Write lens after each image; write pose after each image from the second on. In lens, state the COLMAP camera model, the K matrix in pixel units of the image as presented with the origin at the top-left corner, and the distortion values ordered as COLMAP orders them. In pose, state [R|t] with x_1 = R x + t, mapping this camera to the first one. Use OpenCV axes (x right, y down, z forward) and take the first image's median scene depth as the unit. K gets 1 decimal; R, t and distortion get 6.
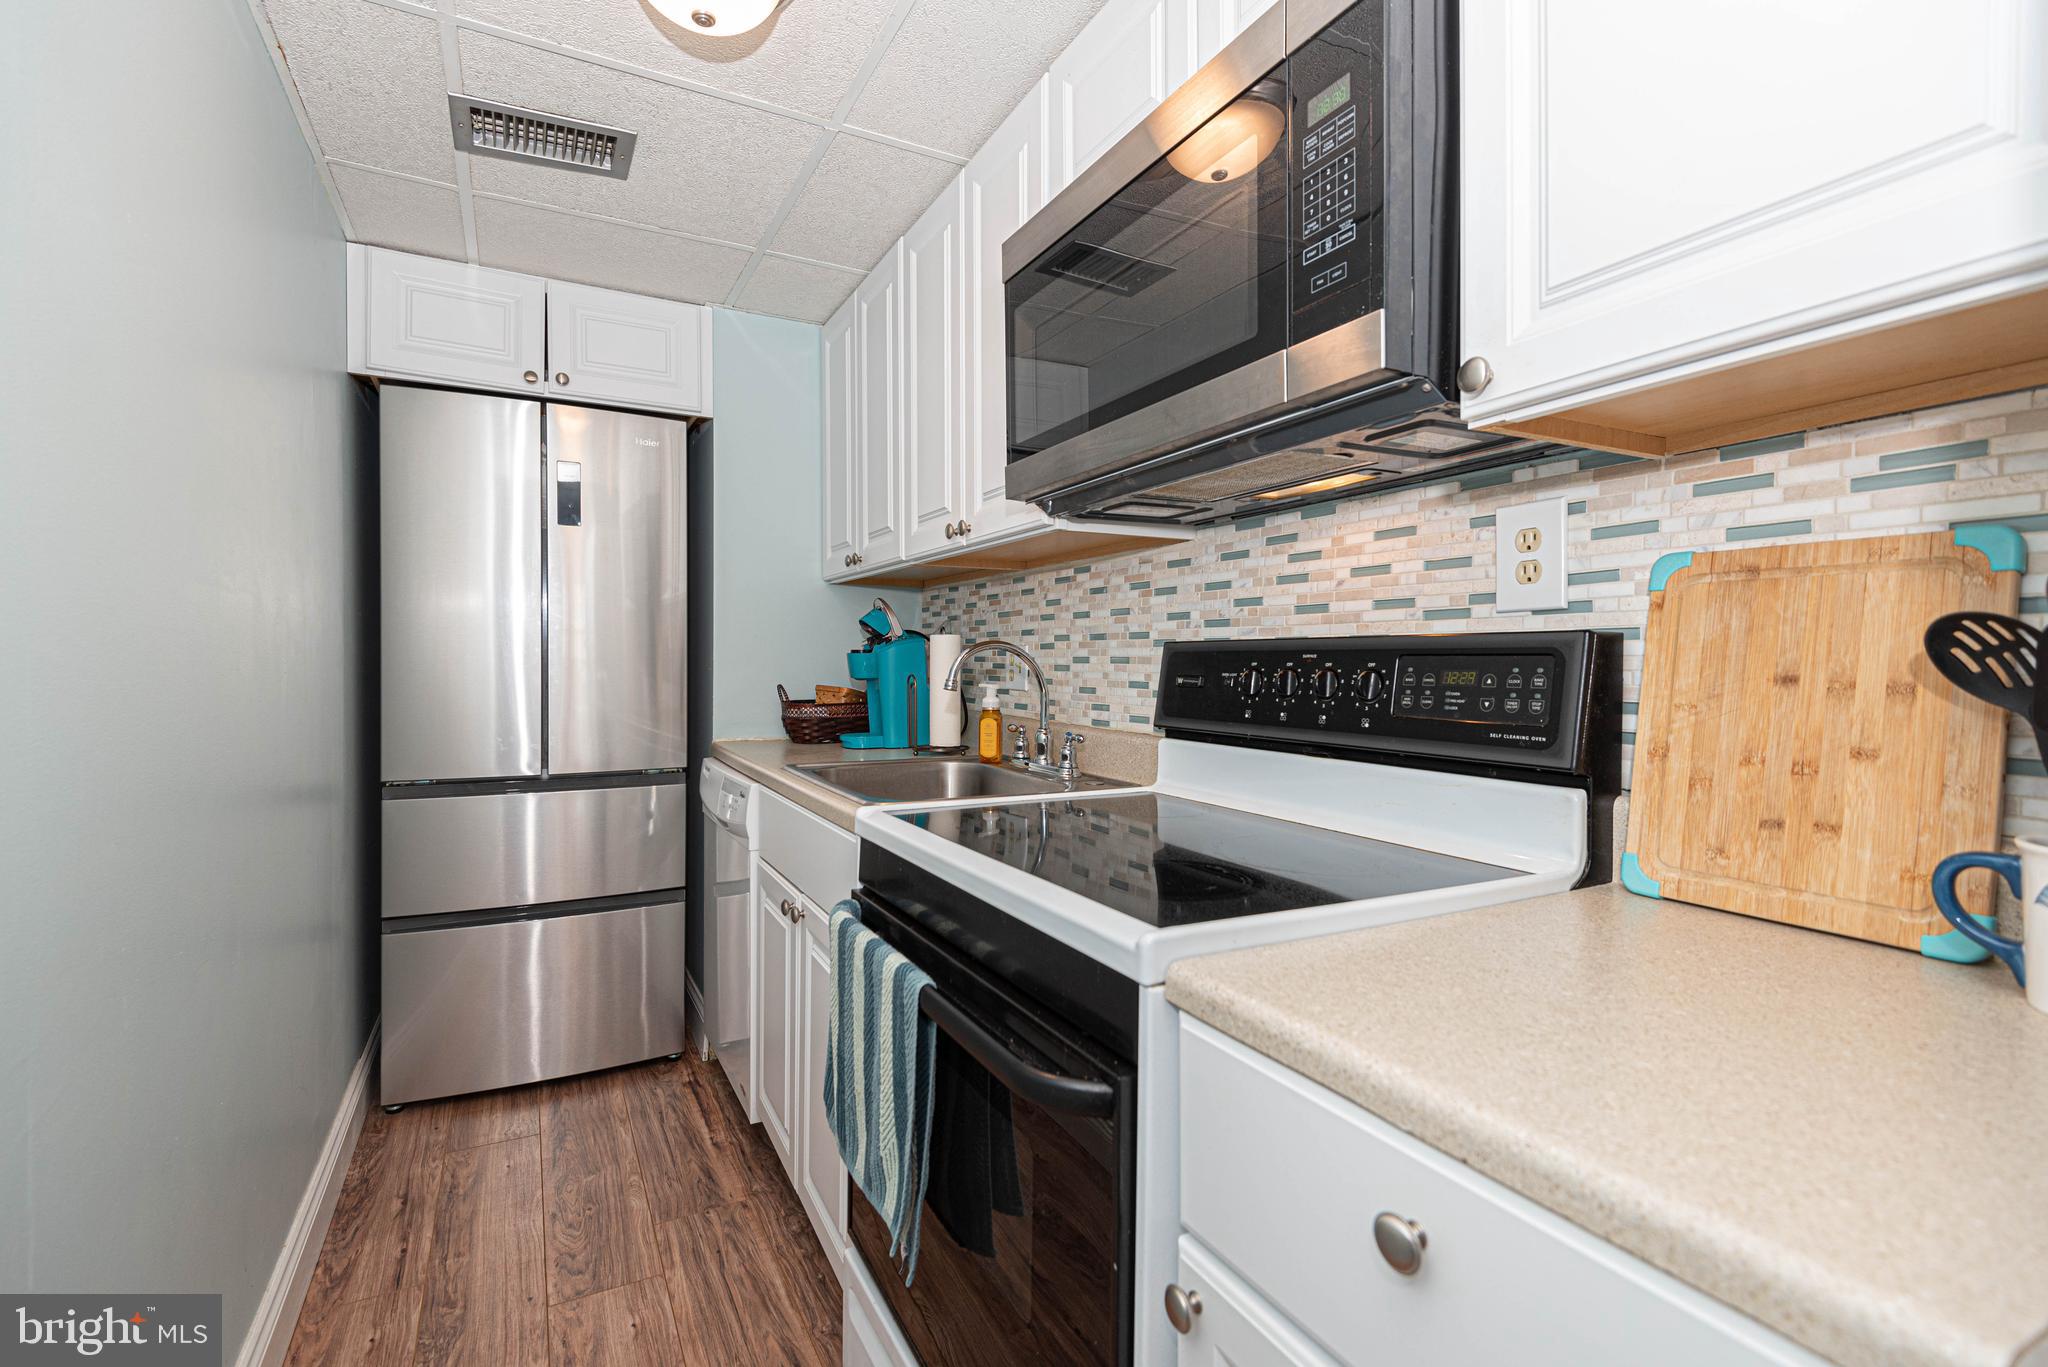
lens RADIAL K [[914.3, 0, 1025.0], [0, 914.3, 675.7], [0, 0, 1]] dist [0.015059, -0.009127]
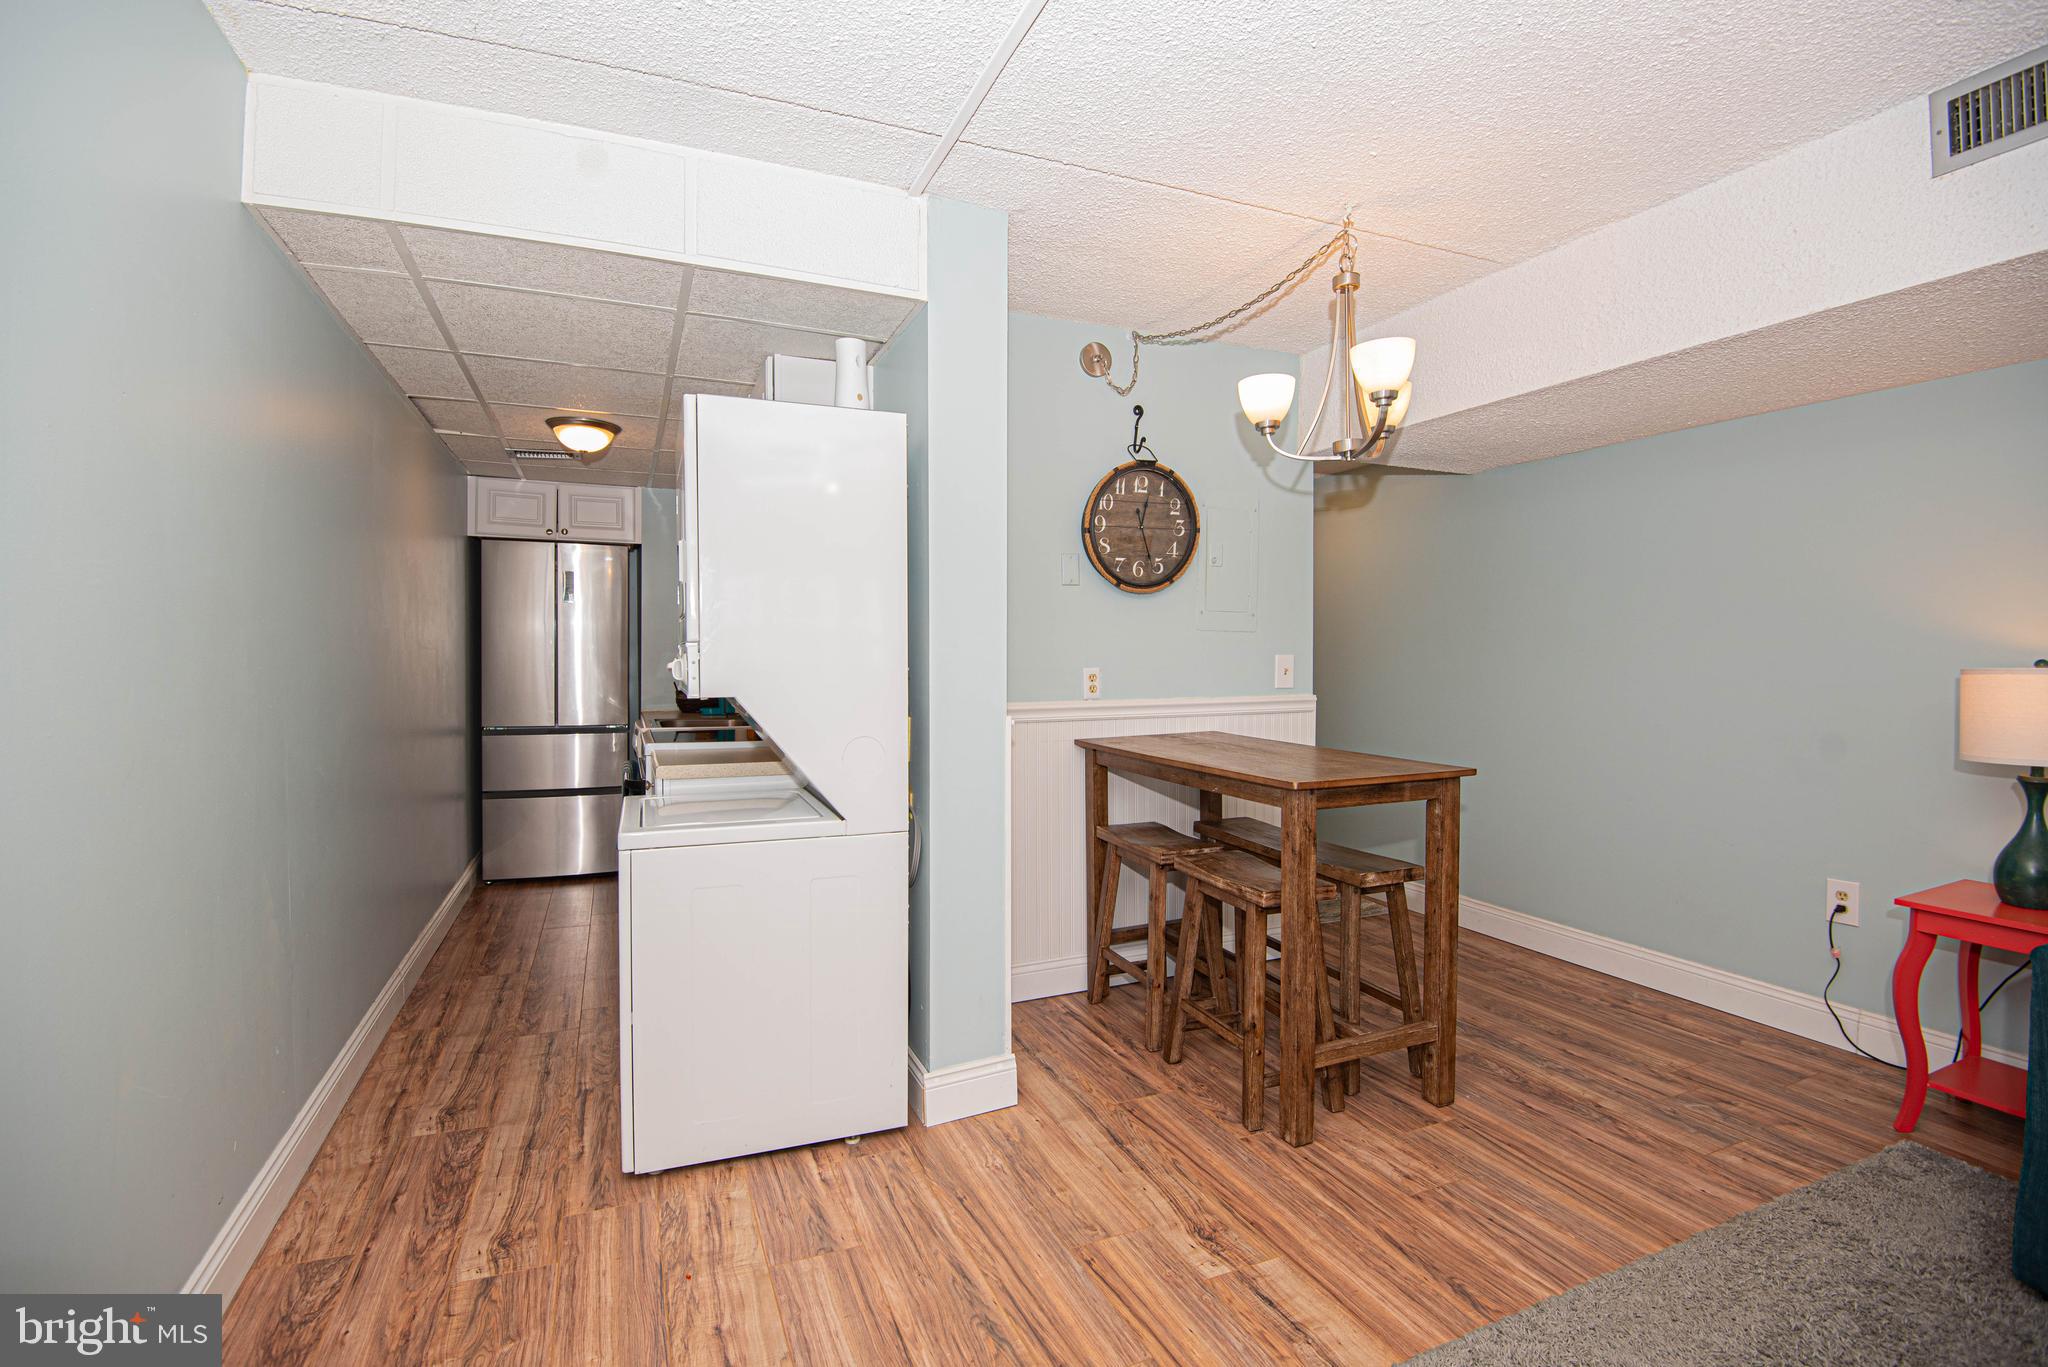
lens RADIAL K [[914.3, 0, 1009.4], [0, 914.3, 681.5], [0, 0, 1]] dist [0.015059, -0.009127]
pose [[0.995108, 0.004740, -0.098684, 1.353694], [-0.003495, 0.999912, 0.012791, -0.041609], [0.098736, -0.012383, 0.995037, -1.852966]]
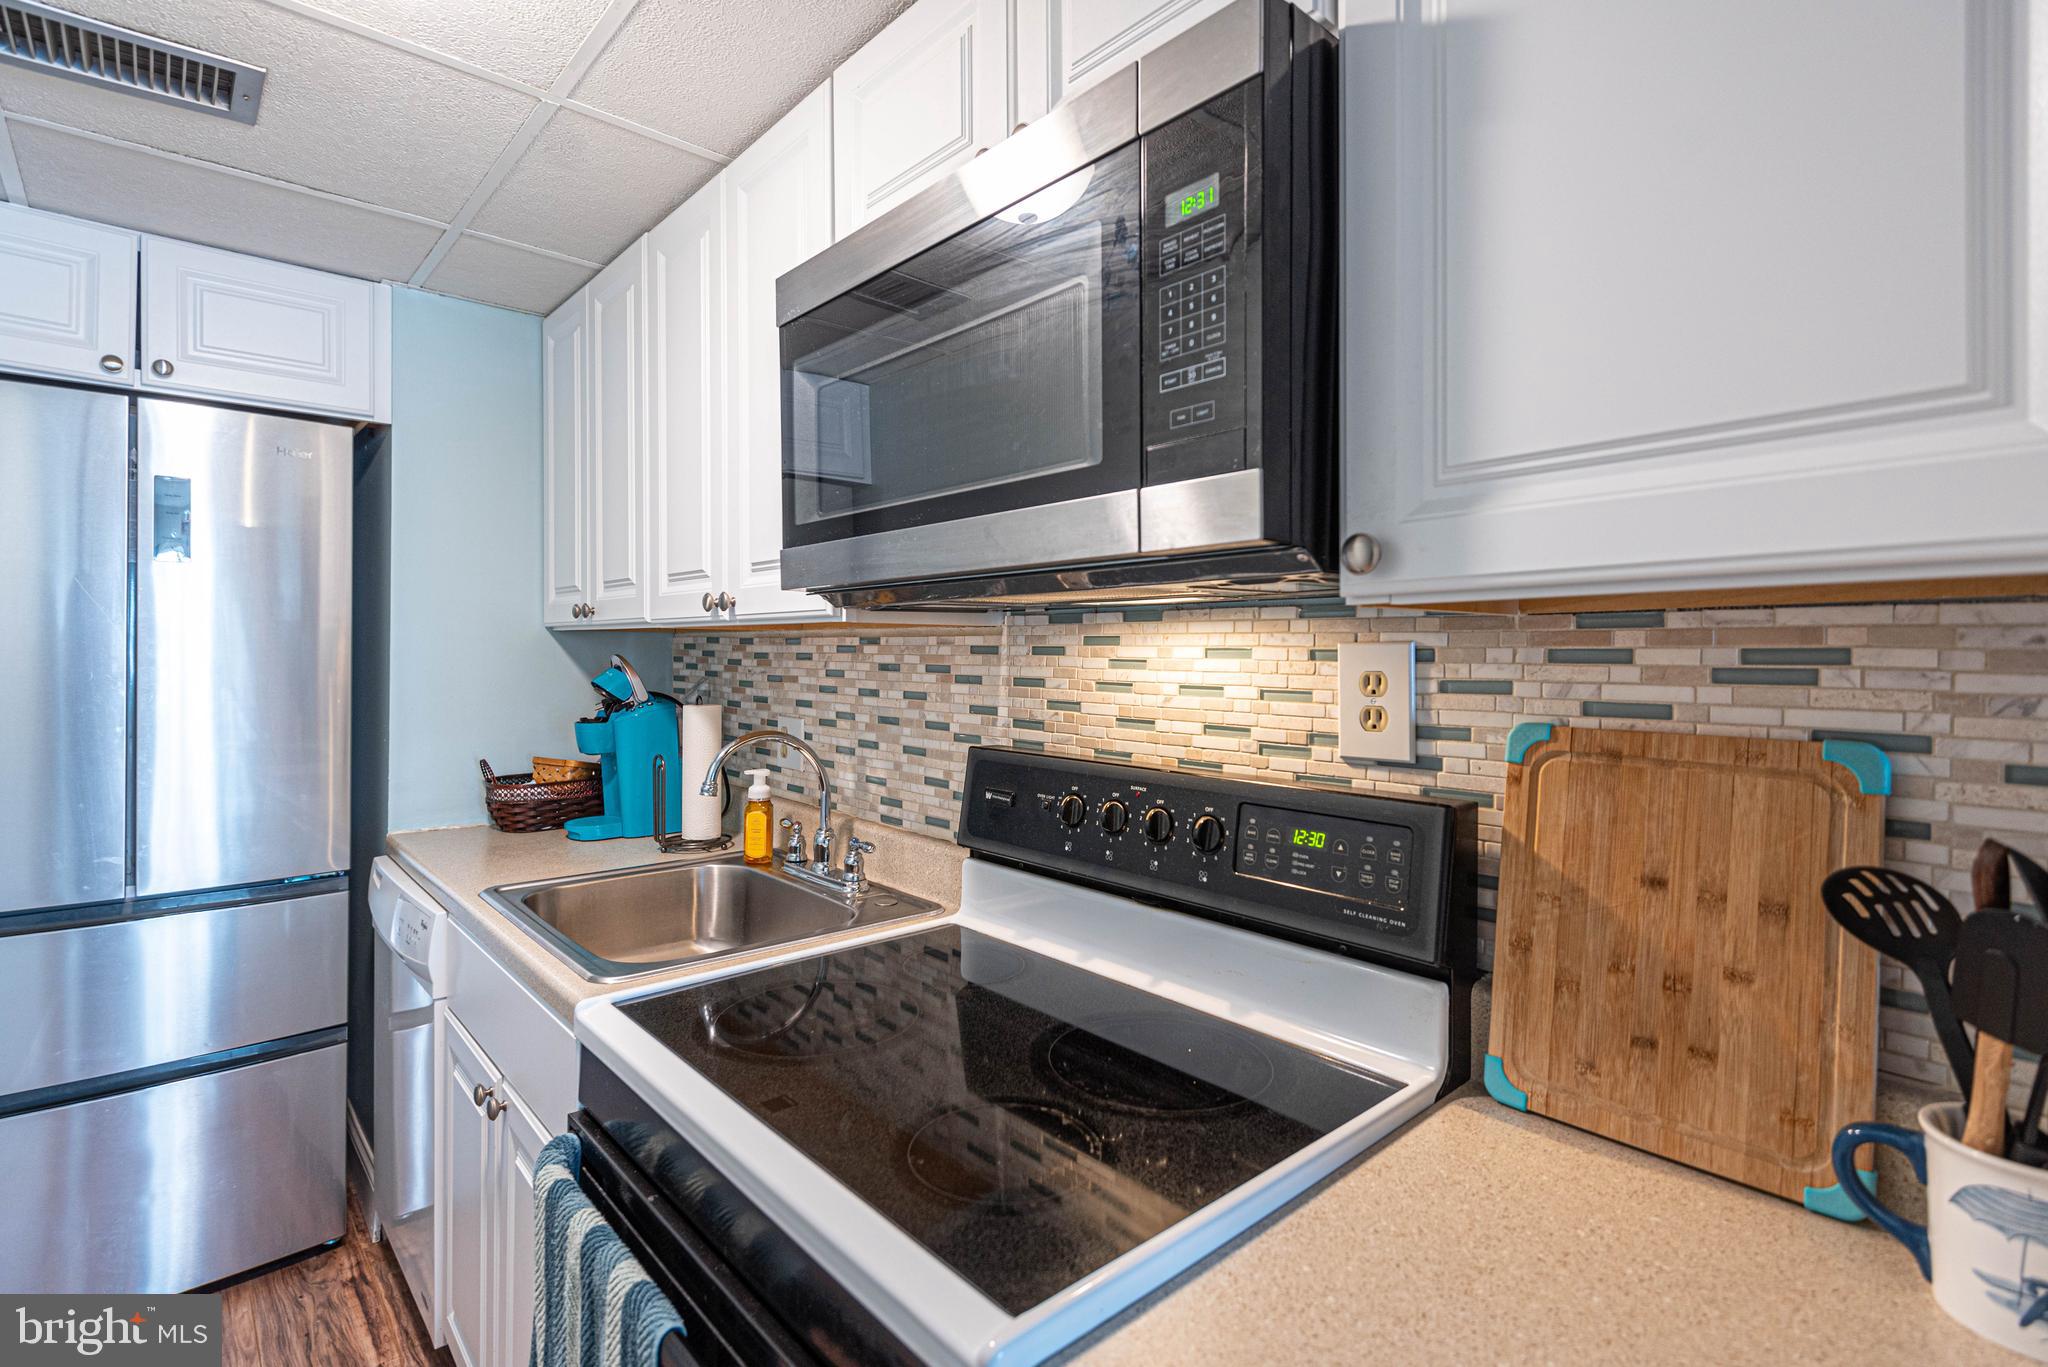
lens RADIAL K [[943.3, 0, 1023.8], [0, 943.3, 652.4], [0, 0, 1]] dist [0.016666, -0.009131]
pose [[0.971350, 0.002482, 0.237640, -0.013810], [-0.000125, 0.999951, -0.009932, -0.176761], [-0.237653, 0.009618, 0.971303, 0.178981]]
